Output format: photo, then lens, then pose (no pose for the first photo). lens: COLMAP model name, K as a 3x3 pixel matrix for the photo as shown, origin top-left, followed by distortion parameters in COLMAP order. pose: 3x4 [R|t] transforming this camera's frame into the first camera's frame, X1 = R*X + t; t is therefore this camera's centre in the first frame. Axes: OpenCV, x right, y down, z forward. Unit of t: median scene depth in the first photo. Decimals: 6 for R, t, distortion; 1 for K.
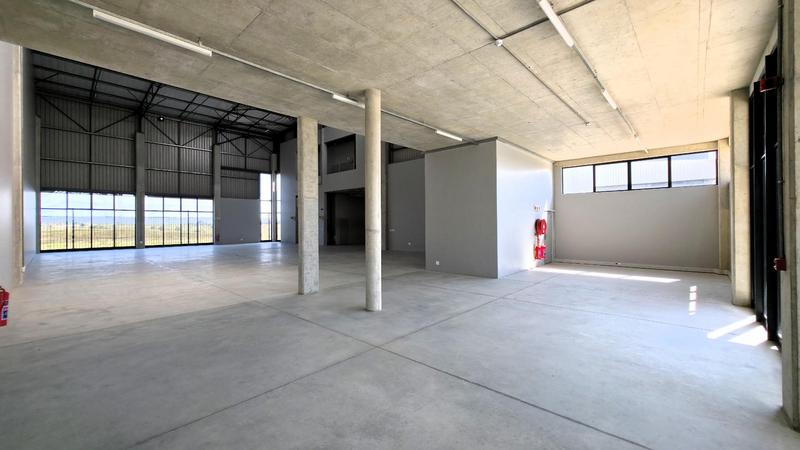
lens RADIAL K [[315.6, 0, 402.0], [0, 315.6, 220.3], [0, 0, 1]] dist [0.001735, 0.000030]
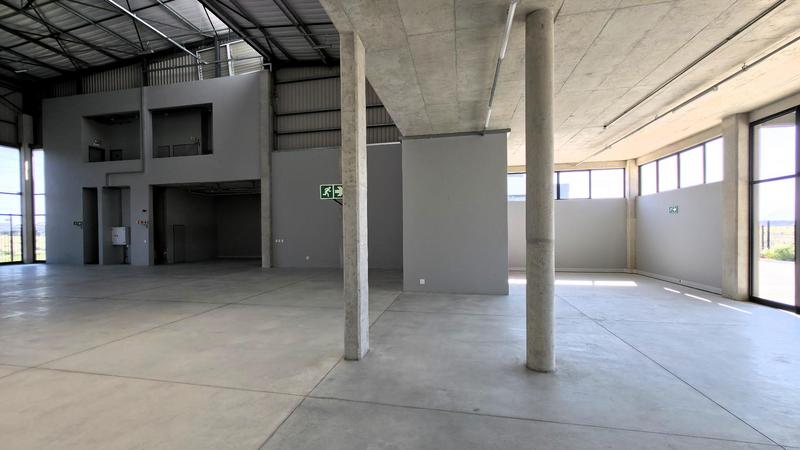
lens RADIAL K [[339.6, 0, 387.3], [0, 339.6, 233.0], [0, 0, 1]] dist [0.001030, 0.000275]
pose [[0.869192, -0.005522, 0.494444, -0.163275], [-0.001034, 0.999915, 0.012984, 0.001645], [-0.494474, -0.011797, 0.869112, 0.135302]]
